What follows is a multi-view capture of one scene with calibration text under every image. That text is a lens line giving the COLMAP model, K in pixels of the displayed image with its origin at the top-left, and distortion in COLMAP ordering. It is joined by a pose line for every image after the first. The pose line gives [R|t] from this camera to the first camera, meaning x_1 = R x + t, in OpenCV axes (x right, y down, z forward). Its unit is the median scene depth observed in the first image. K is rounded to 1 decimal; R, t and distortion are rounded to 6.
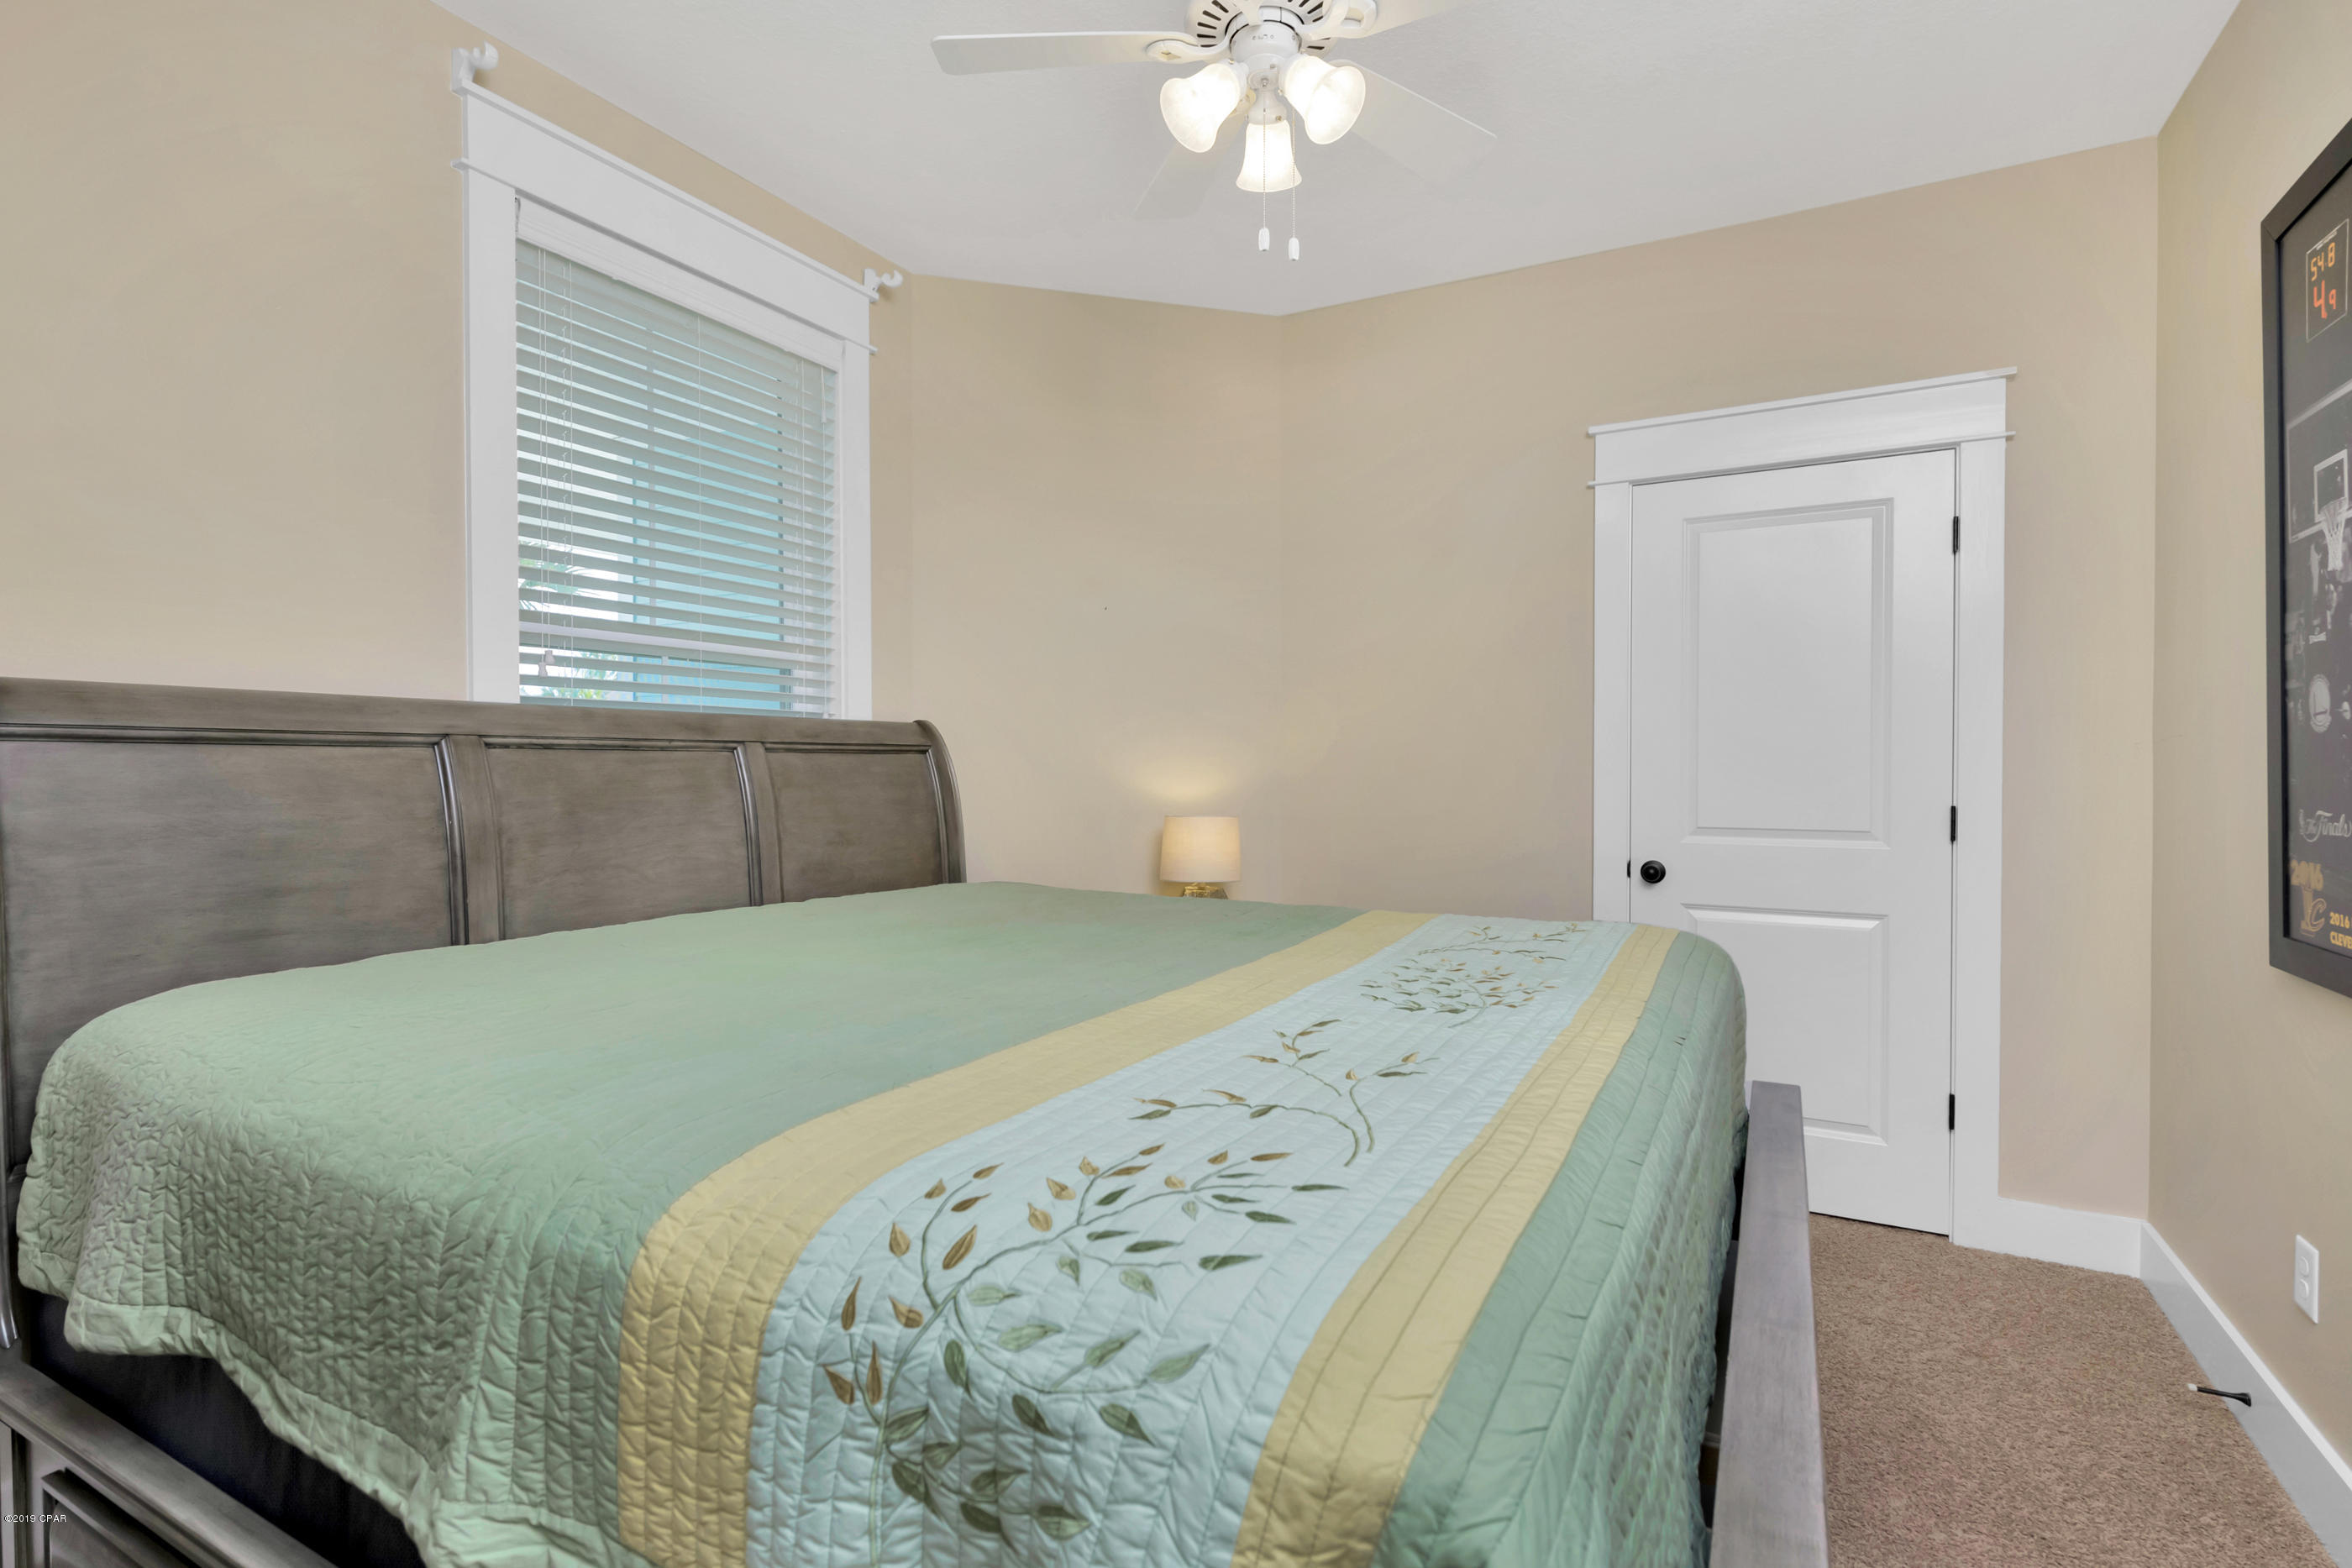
lens RADIAL K [[1090.1, 0, 1189.9], [0, 1090.1, 782.8], [0, 0, 1]] dist [-0.000414, -0.003634]
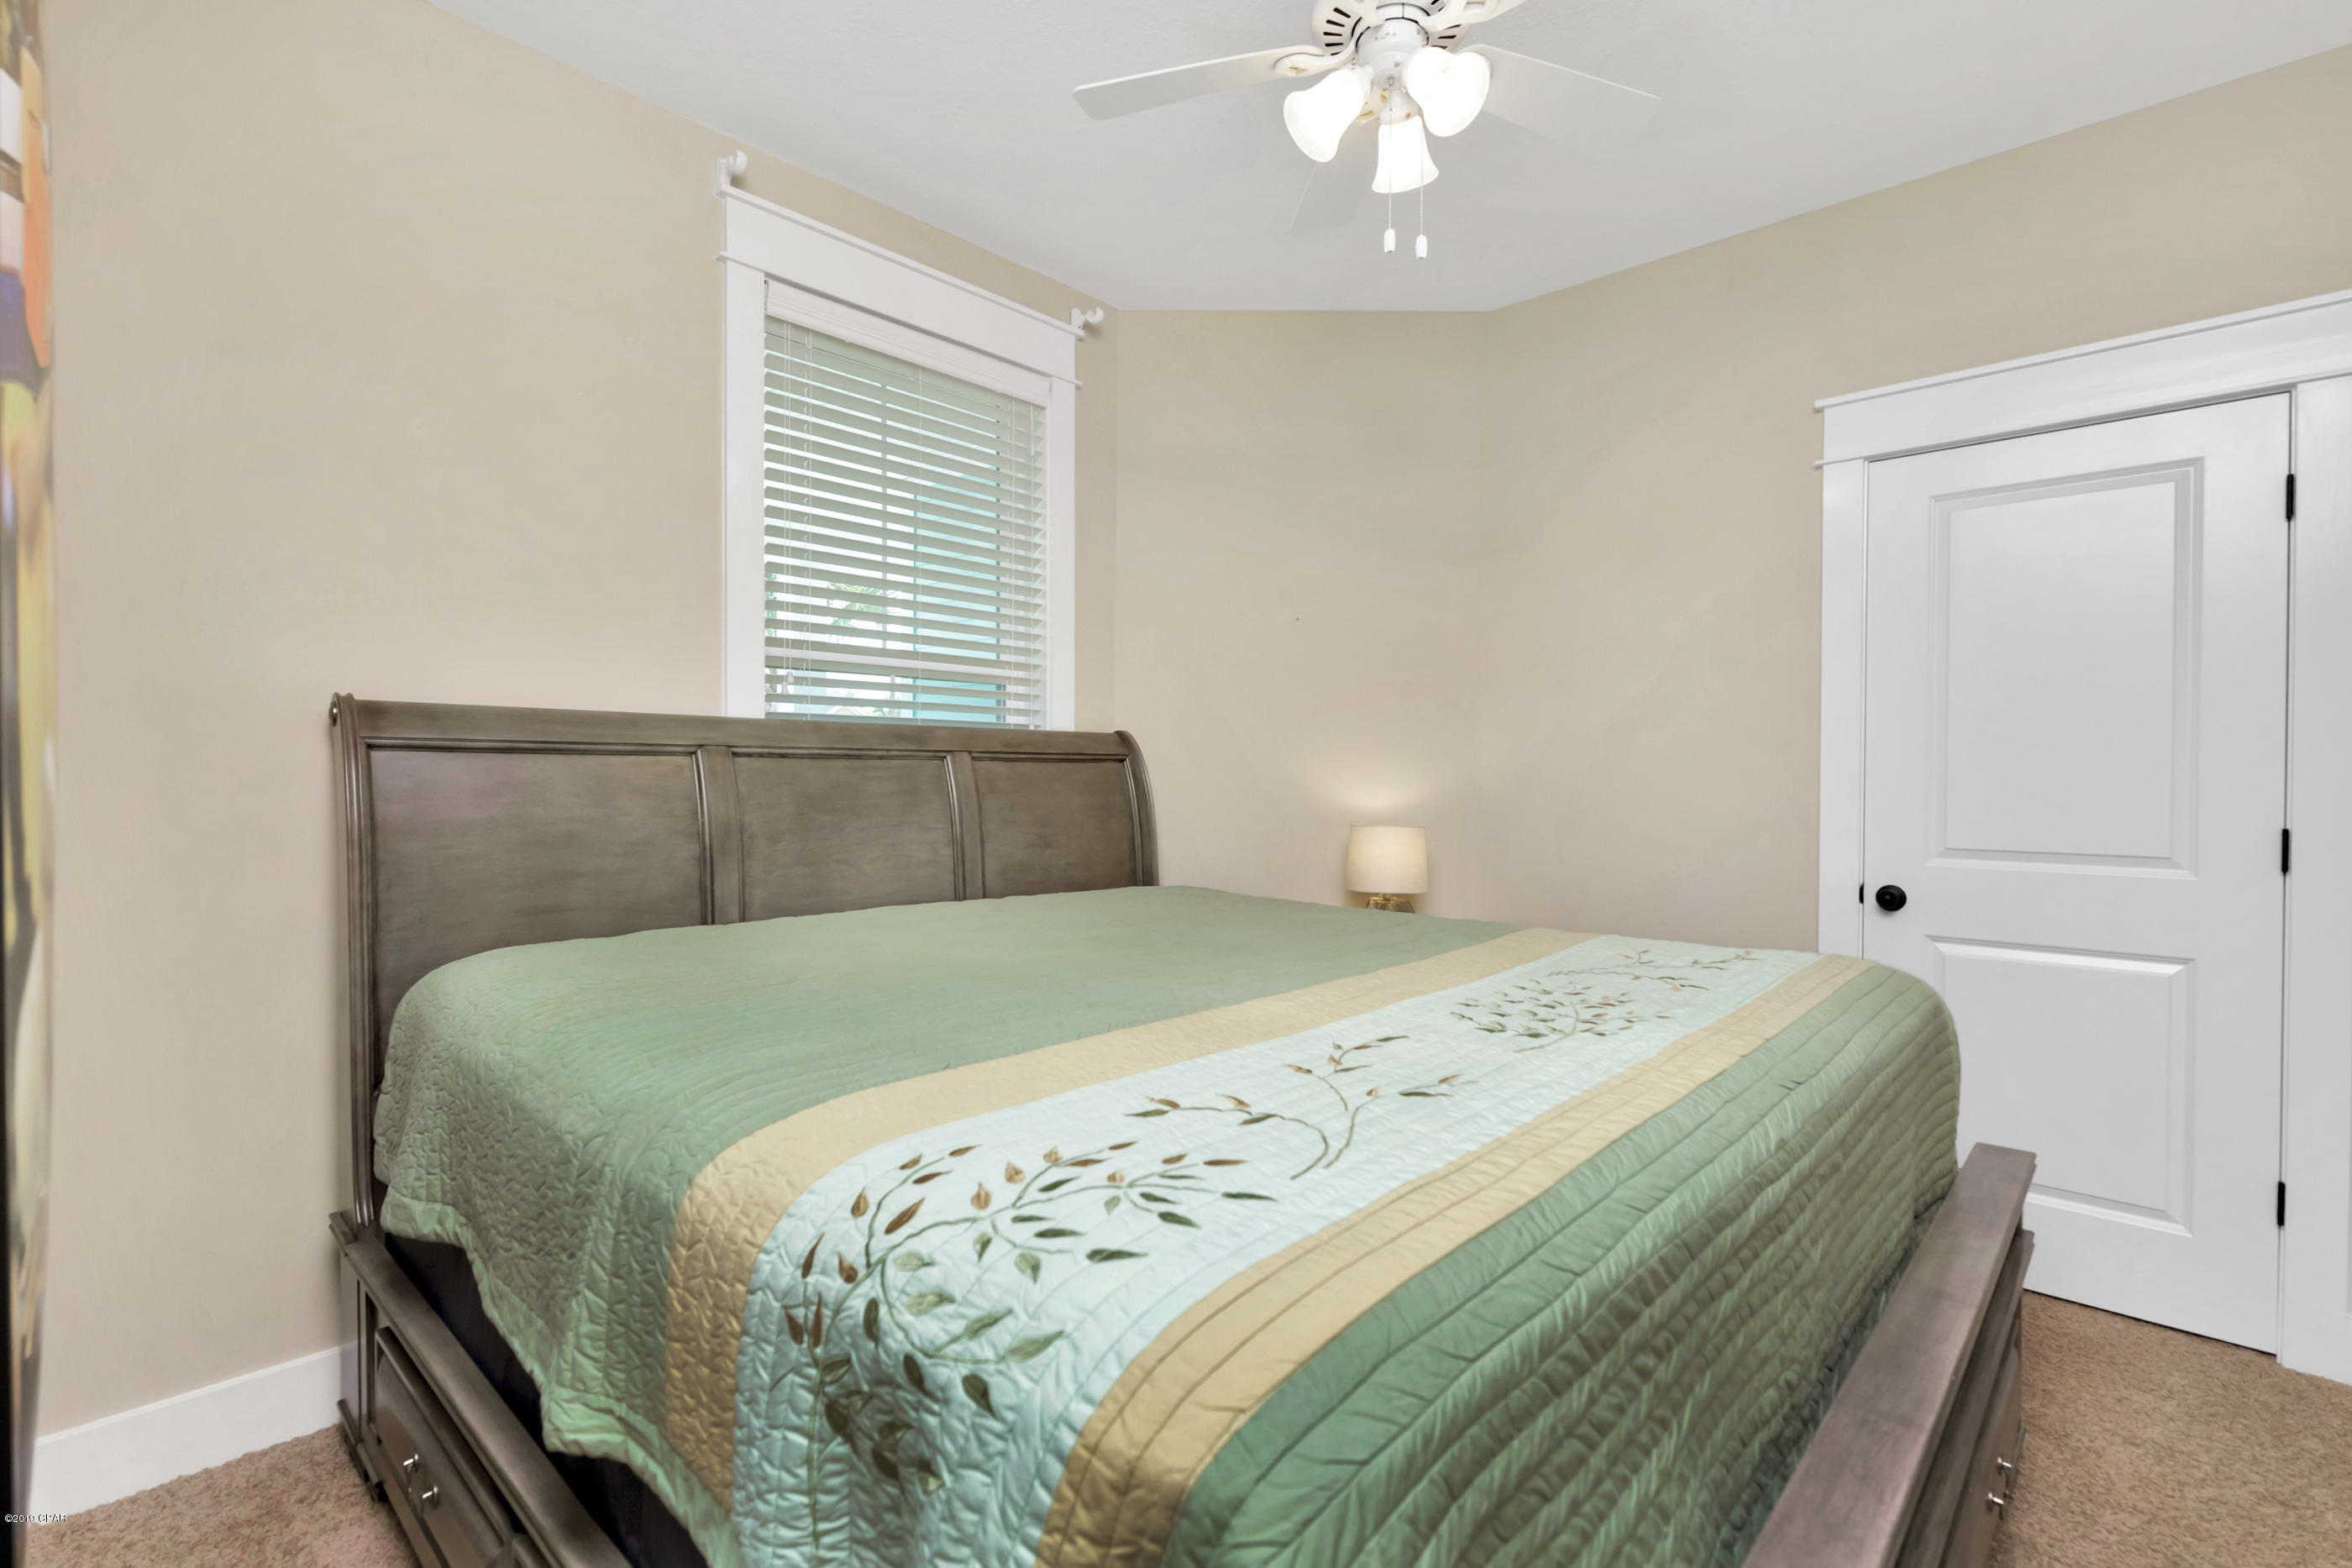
lens RADIAL K [[1090.1, 0, 1238.1], [0, 1090.1, 787.3], [0, 0, 1]] dist [-0.000414, -0.003634]
pose [[0.966910, 0.007504, -0.255009, 0.190866], [-0.008746, 0.999955, -0.003735, 0.000268], [0.254969, 0.005841, 0.966931, 0.015975]]
